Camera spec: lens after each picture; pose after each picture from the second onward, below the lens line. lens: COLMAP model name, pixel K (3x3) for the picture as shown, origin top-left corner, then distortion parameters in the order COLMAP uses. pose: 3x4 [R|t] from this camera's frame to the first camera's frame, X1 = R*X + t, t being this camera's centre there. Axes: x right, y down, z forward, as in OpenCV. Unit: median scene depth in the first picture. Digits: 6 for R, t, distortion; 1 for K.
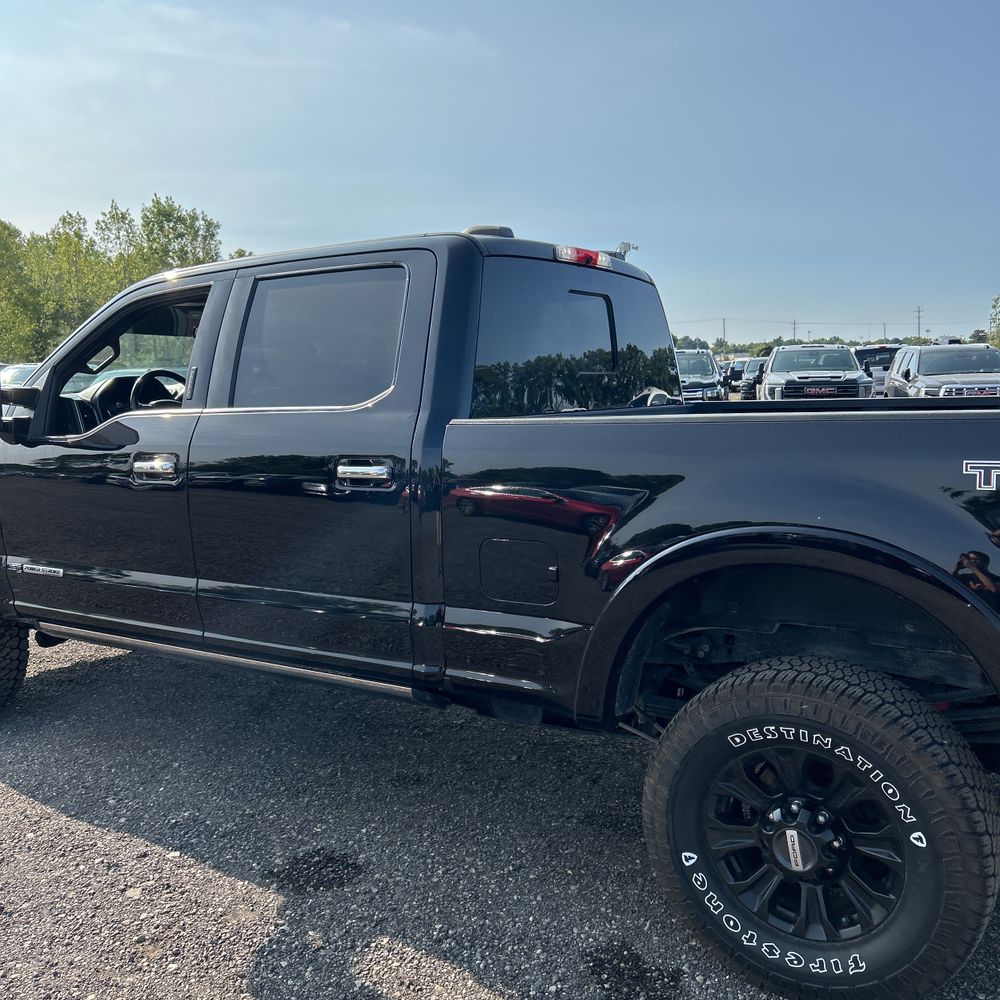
lens RADIAL K [[1011.4, 0, 482.6], [0, 1011.4, 496.8], [0, 0, 1]] dist [0.021485, -0.016400]
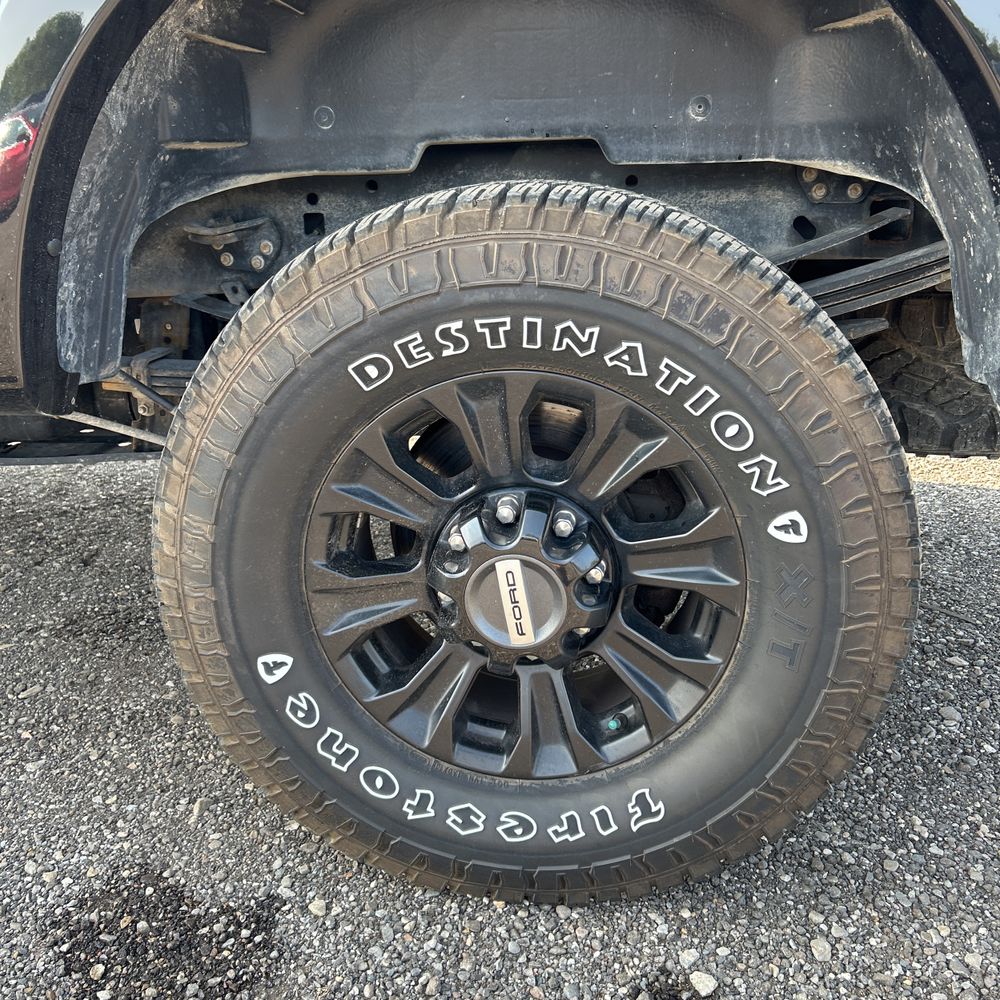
lens RADIAL K [[1033.1, 0, 512.4], [0, 1033.1, 474.6], [0, 0, 1]] dist [0.022048, -0.024035]
pose [[0.889019, -0.120769, 0.441657, 0.110569], [0.037882, 0.980681, 0.191909, 0.198790], [-0.456301, -0.153880, 0.876419, 0.590763]]
